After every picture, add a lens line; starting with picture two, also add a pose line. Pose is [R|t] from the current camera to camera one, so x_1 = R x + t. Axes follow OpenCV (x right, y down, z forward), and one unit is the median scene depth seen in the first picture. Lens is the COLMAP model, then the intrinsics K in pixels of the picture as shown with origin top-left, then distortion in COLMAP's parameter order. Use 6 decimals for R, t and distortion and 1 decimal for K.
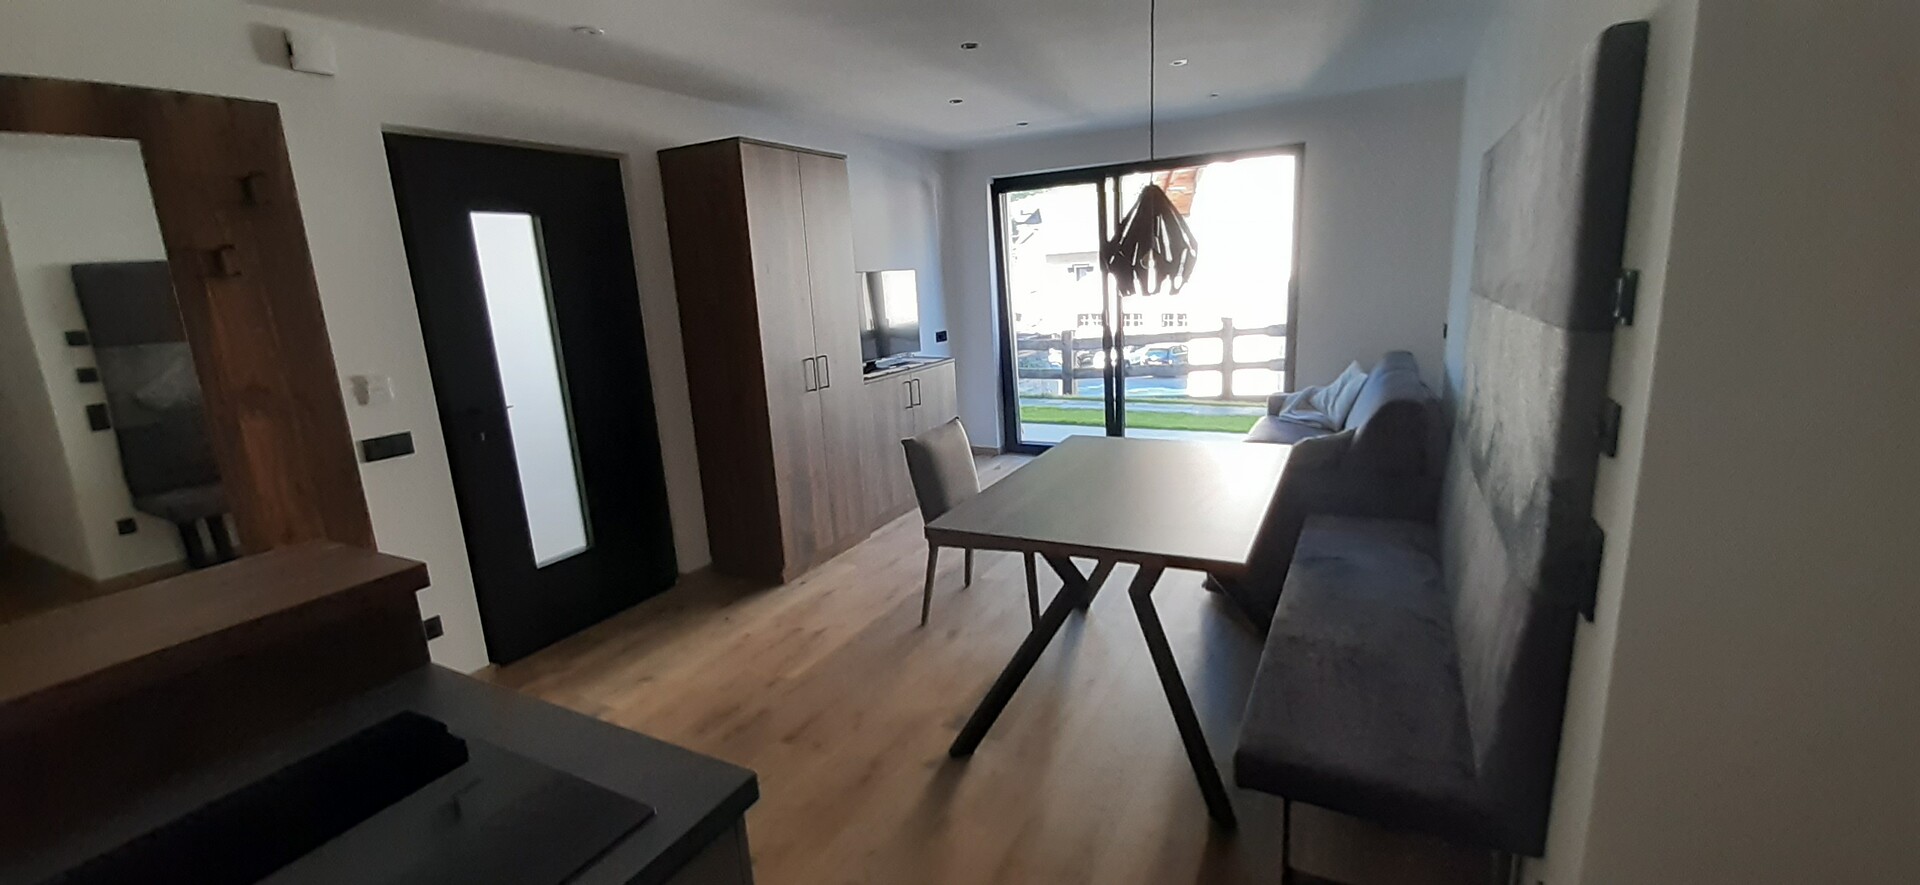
lens RADIAL K [[774.6, 0, 960.0], [0, 774.6, 442.5], [0, 0, 1]] dist [0.000675, -0.000025]
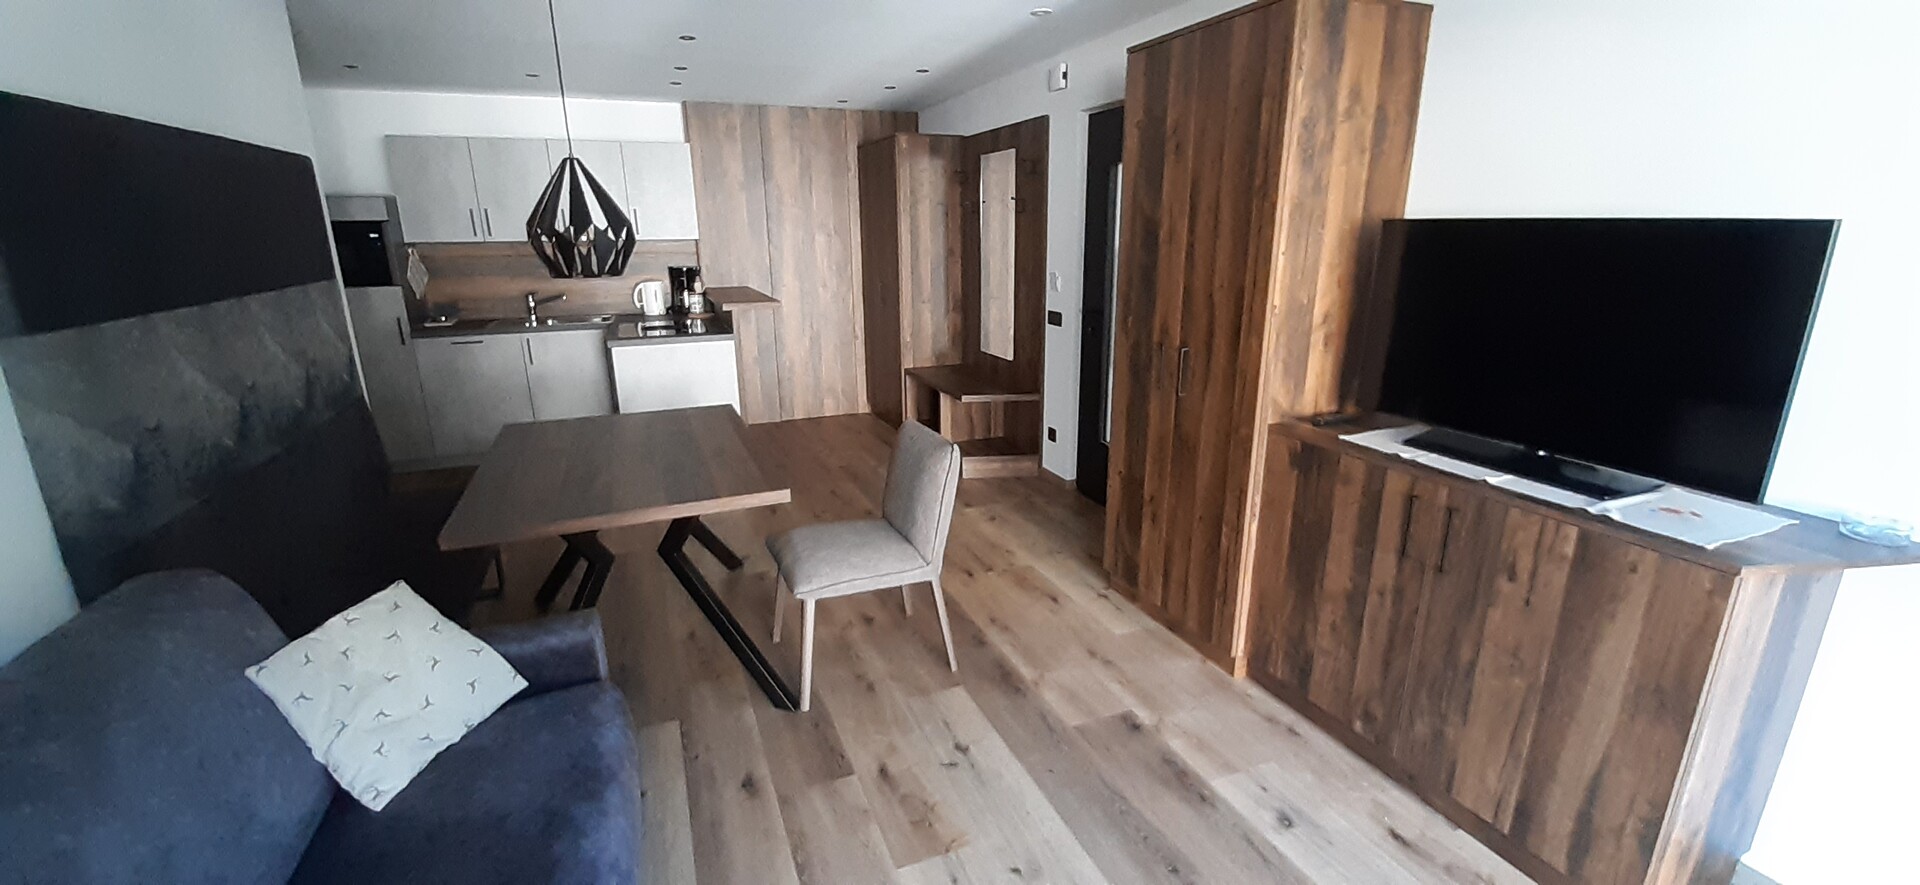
lens RADIAL K [[774.6, 0, 960.0], [0, 774.6, 442.5], [0, 0, 1]] dist [0.000675, -0.000025]
pose [[-0.622905, 0.270285, -0.734123, 0.535311], [-0.124025, 0.892430, 0.433805, -0.359559], [0.772404, 0.361269, -0.522377, 1.445280]]
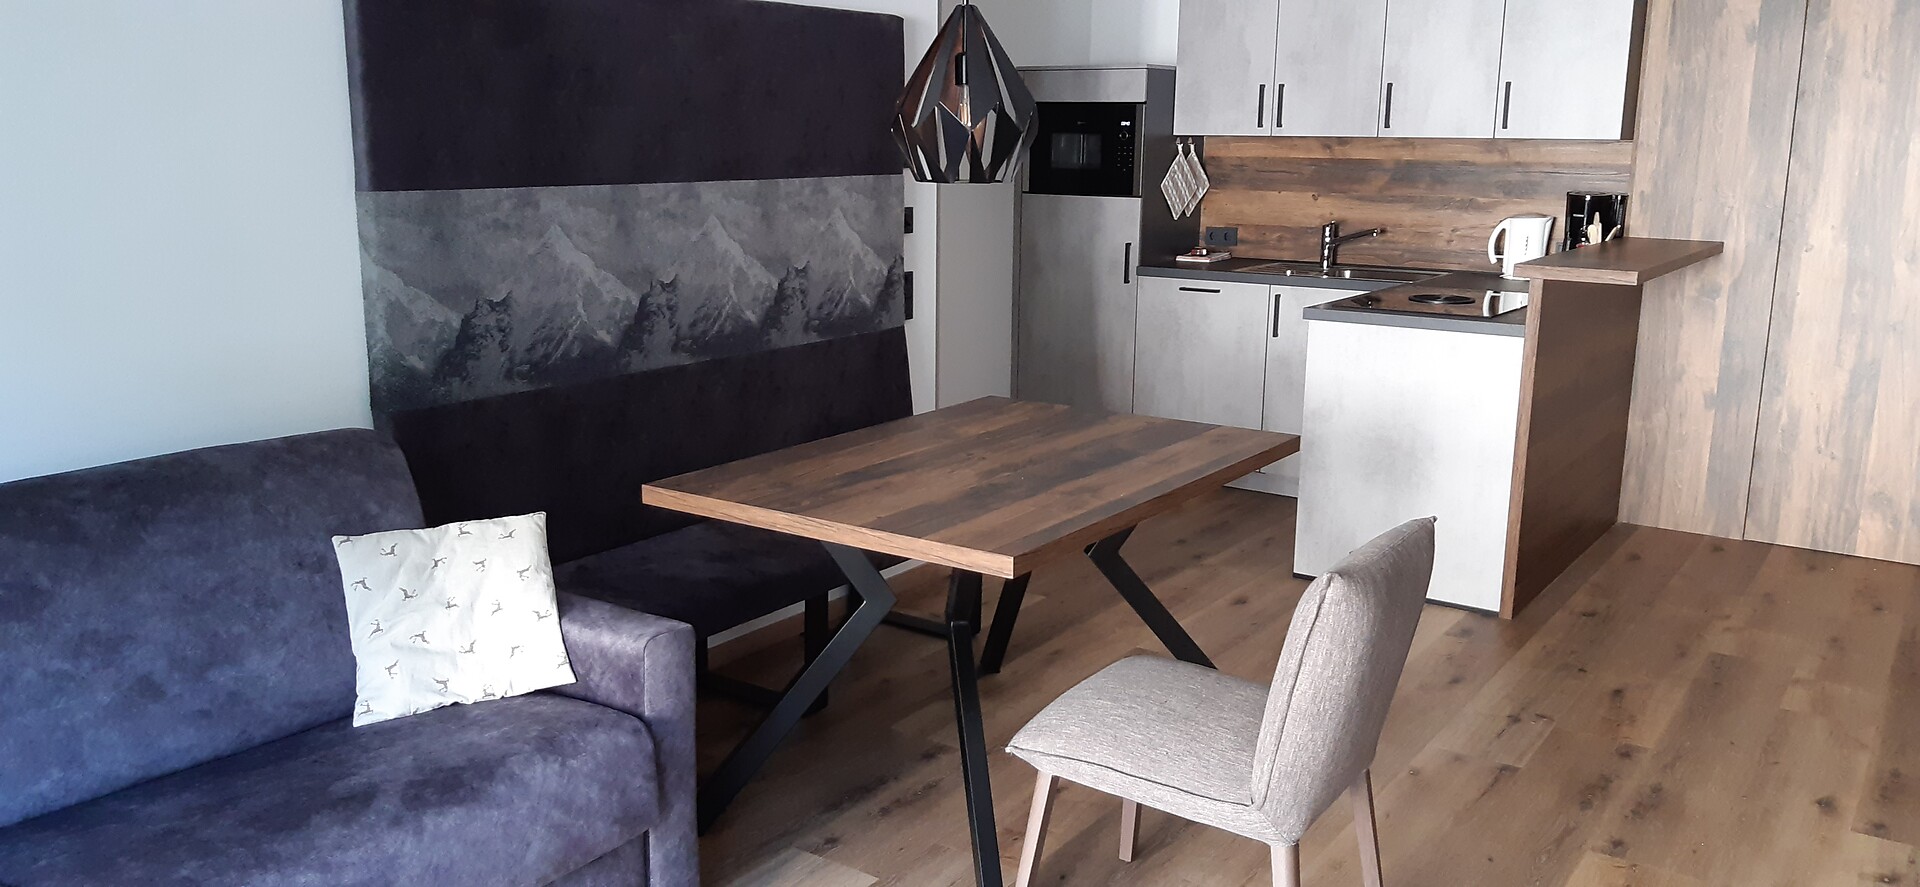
lens RADIAL K [[1489.3, 0, 960.0], [0, 1489.3, 443.5], [0, 0, 1]] dist [0.125075, -0.202206]
pose [[-0.993427, 0.022748, 0.112181, -0.066244], [0.066926, 0.910510, 0.408035, -0.375651], [-0.092860, 0.412861, -0.906048, 1.717377]]
